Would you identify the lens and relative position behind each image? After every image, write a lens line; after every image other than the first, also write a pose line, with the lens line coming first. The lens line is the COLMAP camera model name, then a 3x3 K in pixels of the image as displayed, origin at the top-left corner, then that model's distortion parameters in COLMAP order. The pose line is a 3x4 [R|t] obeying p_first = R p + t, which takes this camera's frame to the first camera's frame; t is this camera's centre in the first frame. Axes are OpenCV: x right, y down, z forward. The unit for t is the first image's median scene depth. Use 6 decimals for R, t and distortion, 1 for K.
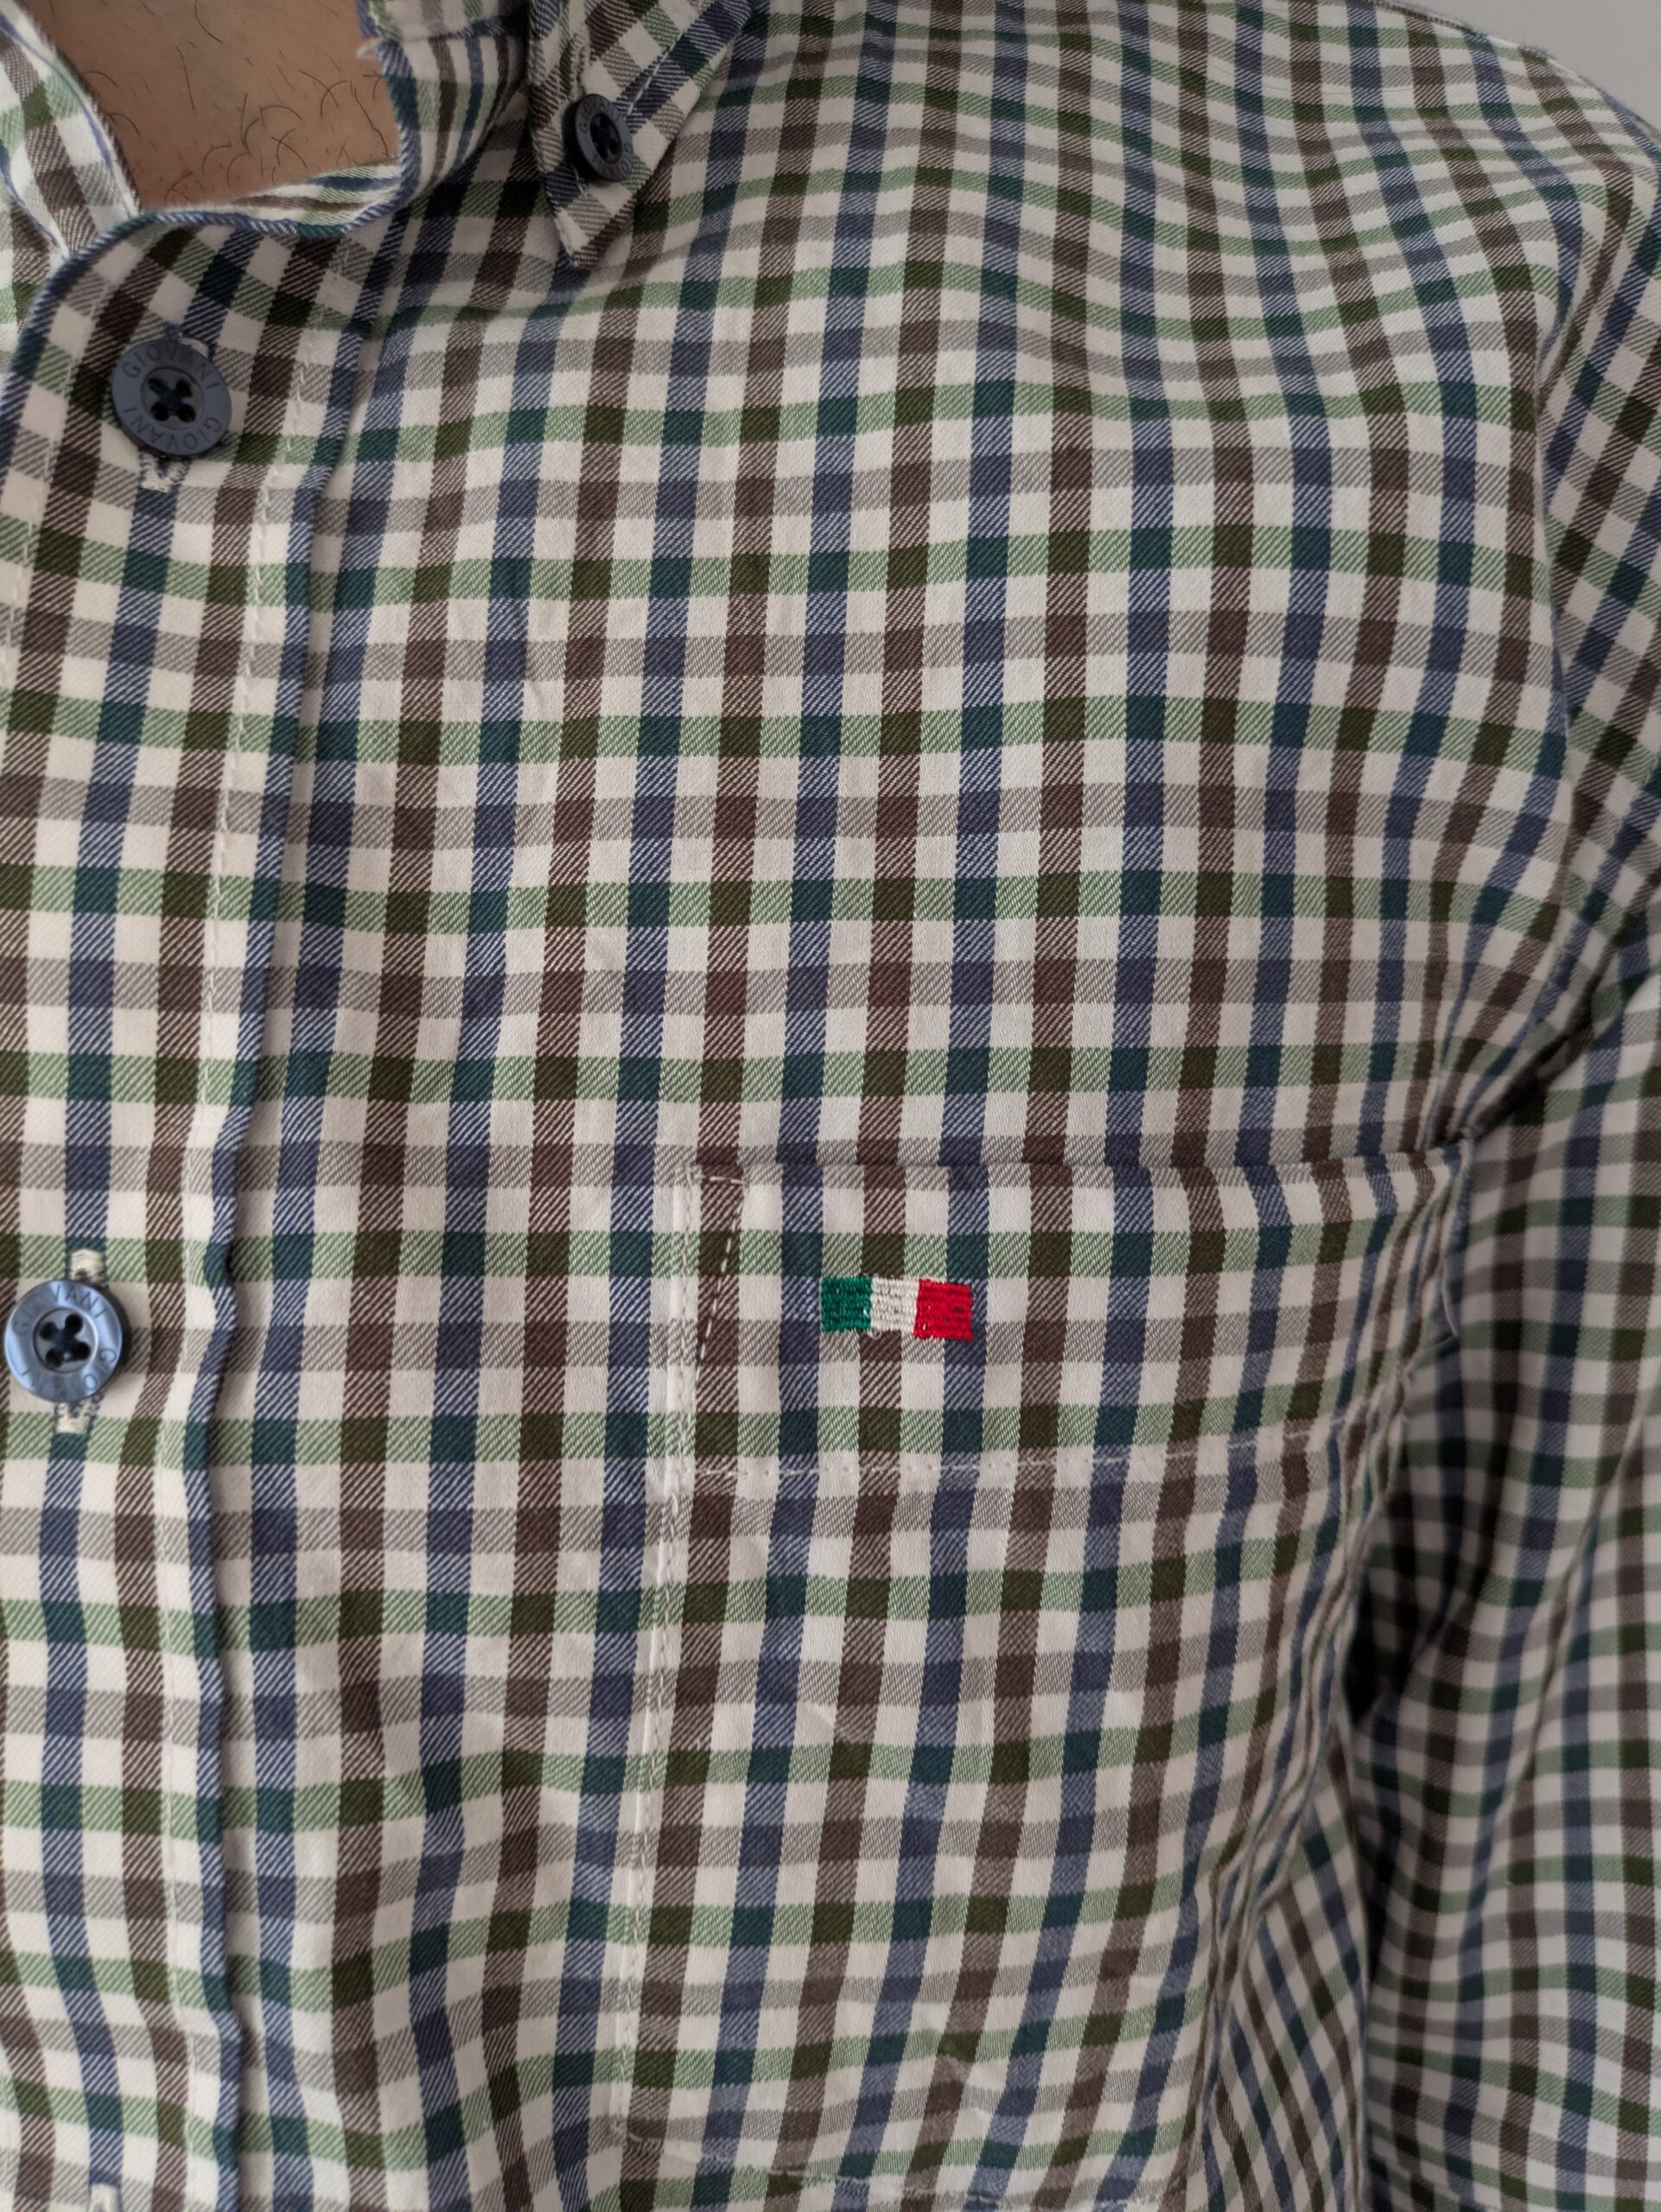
lens RADIAL K [[1612.7, 0, 824.8], [0, 1612.7, 1054.5], [0, 0, 1]] dist [-0.015755, 0.001538]
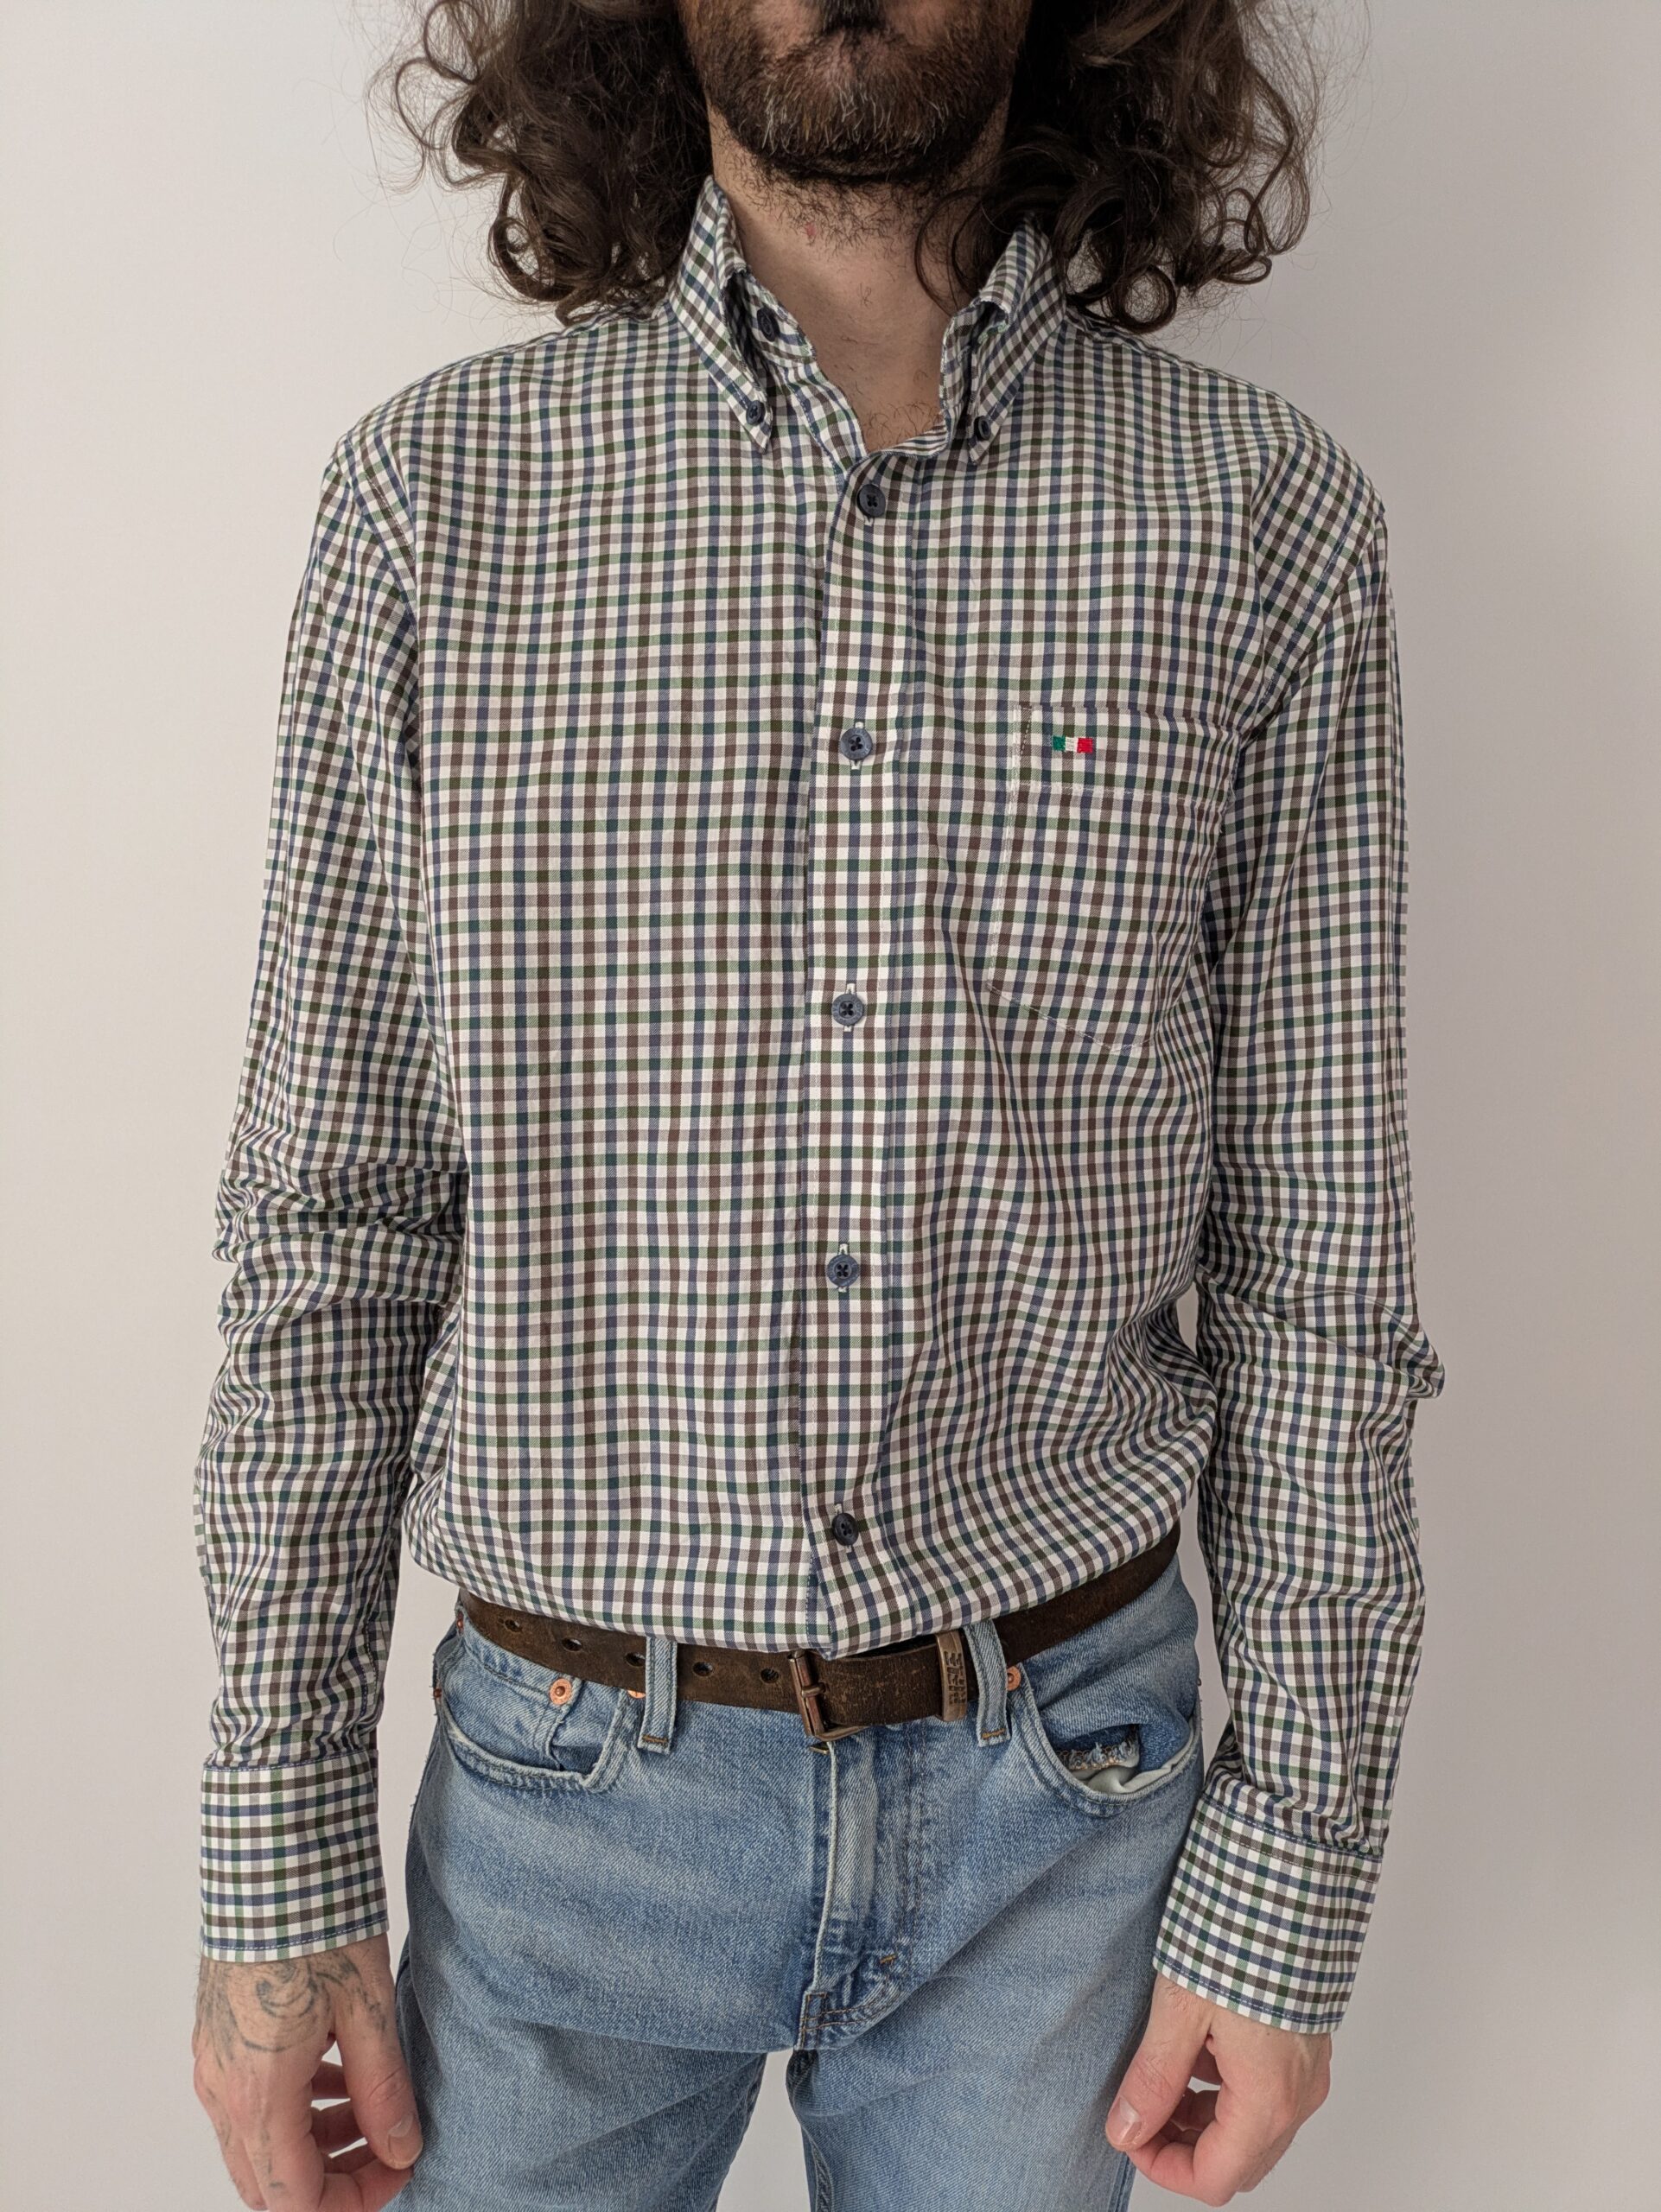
lens RADIAL K [[1612.7, 0, 821.1], [0, 1612.7, 1145.6], [0, 0, 1]] dist [-0.015755, 0.001538]
pose [[0.999888, 0.013190, 0.007031, -0.533620], [-0.013052, 0.999728, -0.019330, 1.129043], [-0.007284, 0.019236, 0.999788, -2.625719]]
